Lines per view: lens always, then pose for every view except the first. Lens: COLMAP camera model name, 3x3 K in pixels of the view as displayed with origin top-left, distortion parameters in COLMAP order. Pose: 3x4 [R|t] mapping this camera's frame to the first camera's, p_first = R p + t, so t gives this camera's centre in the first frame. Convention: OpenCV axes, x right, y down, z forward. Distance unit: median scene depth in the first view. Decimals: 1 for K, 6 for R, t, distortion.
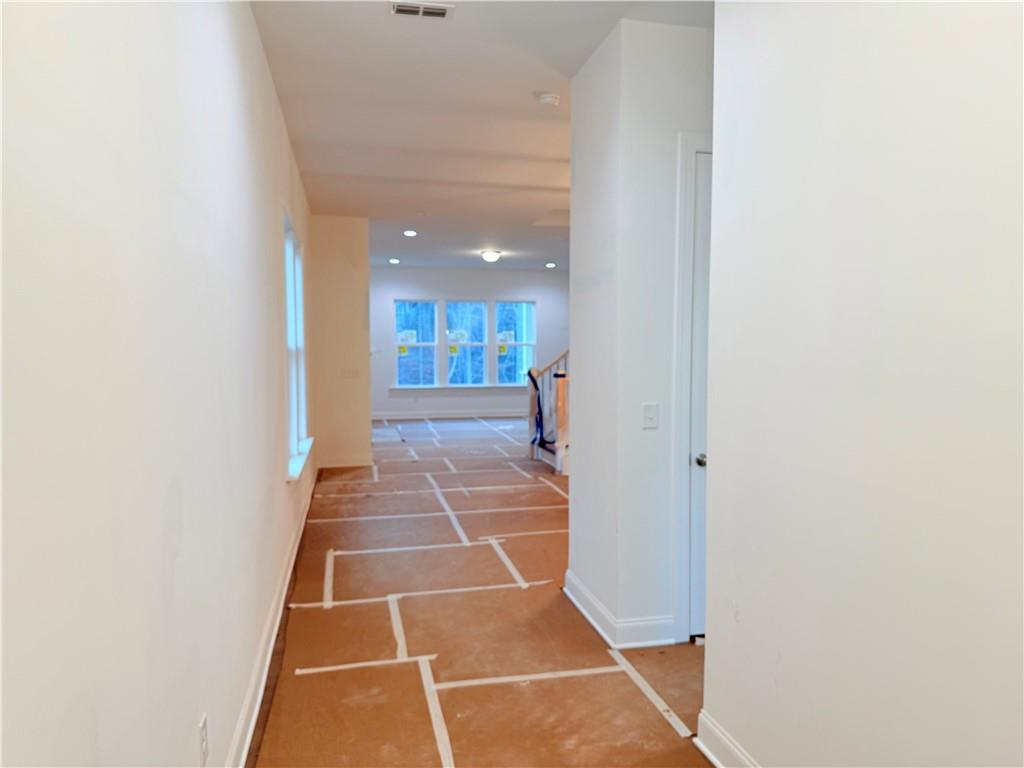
lens RADIAL K [[727.5, 0, 514.2], [0, 727.5, 386.0], [0, 0, 1]] dist [0.001216, -0.002953]
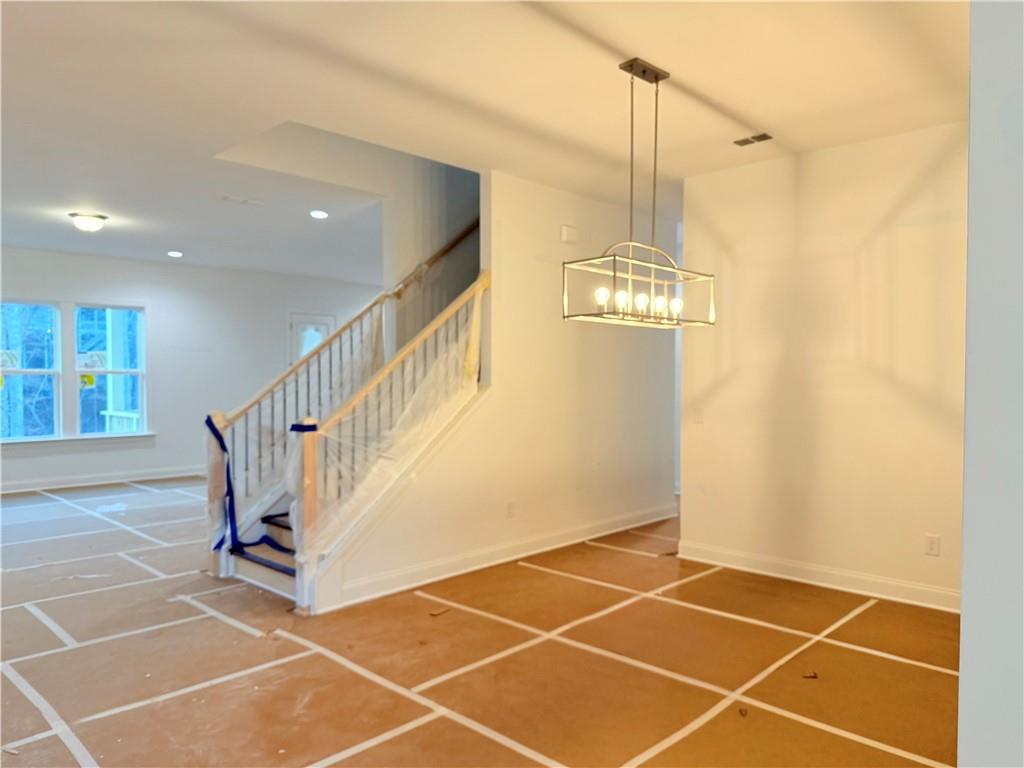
lens RADIAL K [[727.5, 0, 509.5], [0, 727.5, 378.7], [0, 0, 1]] dist [0.001216, -0.002953]
pose [[0.833205, -0.005120, 0.552940, -0.094426], [0.032778, 0.998656, -0.040144, -0.020972], [-0.551991, 0.051573, 0.832254, 0.410219]]
